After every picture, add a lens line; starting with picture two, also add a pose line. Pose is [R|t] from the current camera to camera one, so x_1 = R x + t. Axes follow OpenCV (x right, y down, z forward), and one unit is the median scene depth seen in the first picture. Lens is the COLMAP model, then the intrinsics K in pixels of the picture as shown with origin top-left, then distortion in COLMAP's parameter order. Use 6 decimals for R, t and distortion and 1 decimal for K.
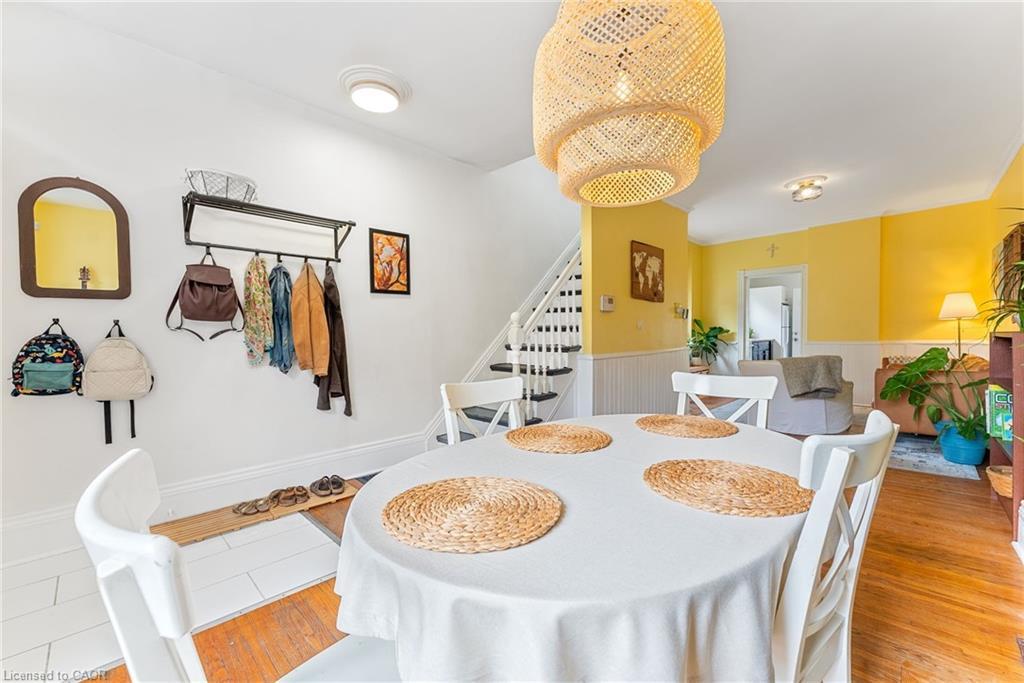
lens RADIAL K [[419.8, 0, 508.6], [0, 419.8, 339.0], [0, 0, 1]] dist [-0.000617, 0.000071]
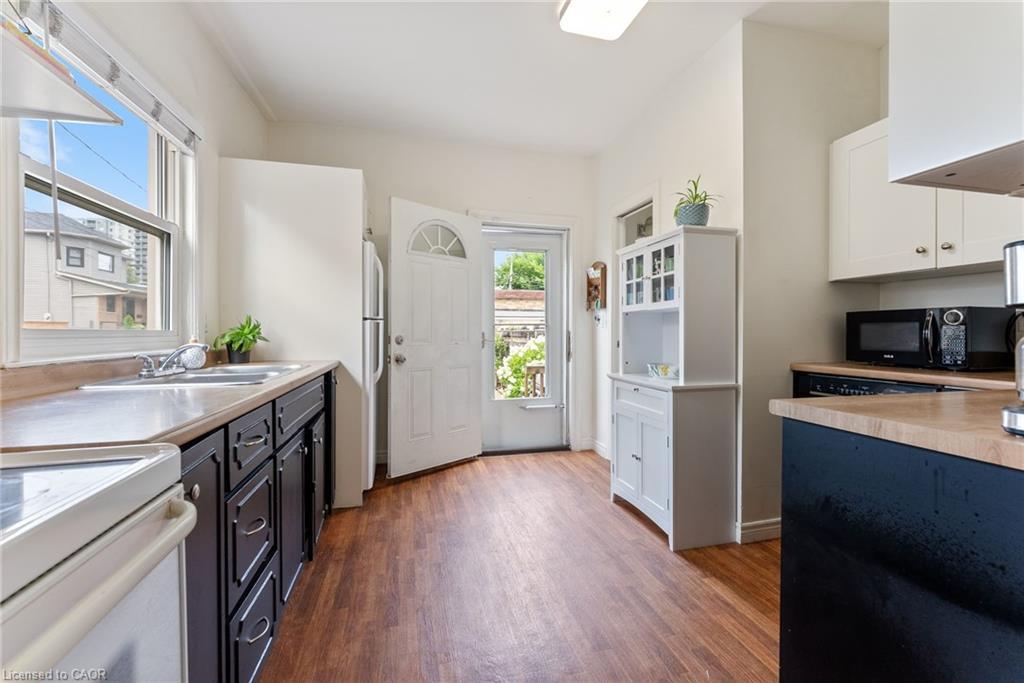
lens RADIAL K [[419.8, 0, 509.6], [0, 419.8, 332.2], [0, 0, 1]] dist [-0.000617, 0.000071]
pose [[0.520843, 0.007290, 0.853621, 0.460547], [0.000098, 0.999963, -0.008600, -0.016649], [-0.853652, 0.004563, 0.520823, 0.767416]]
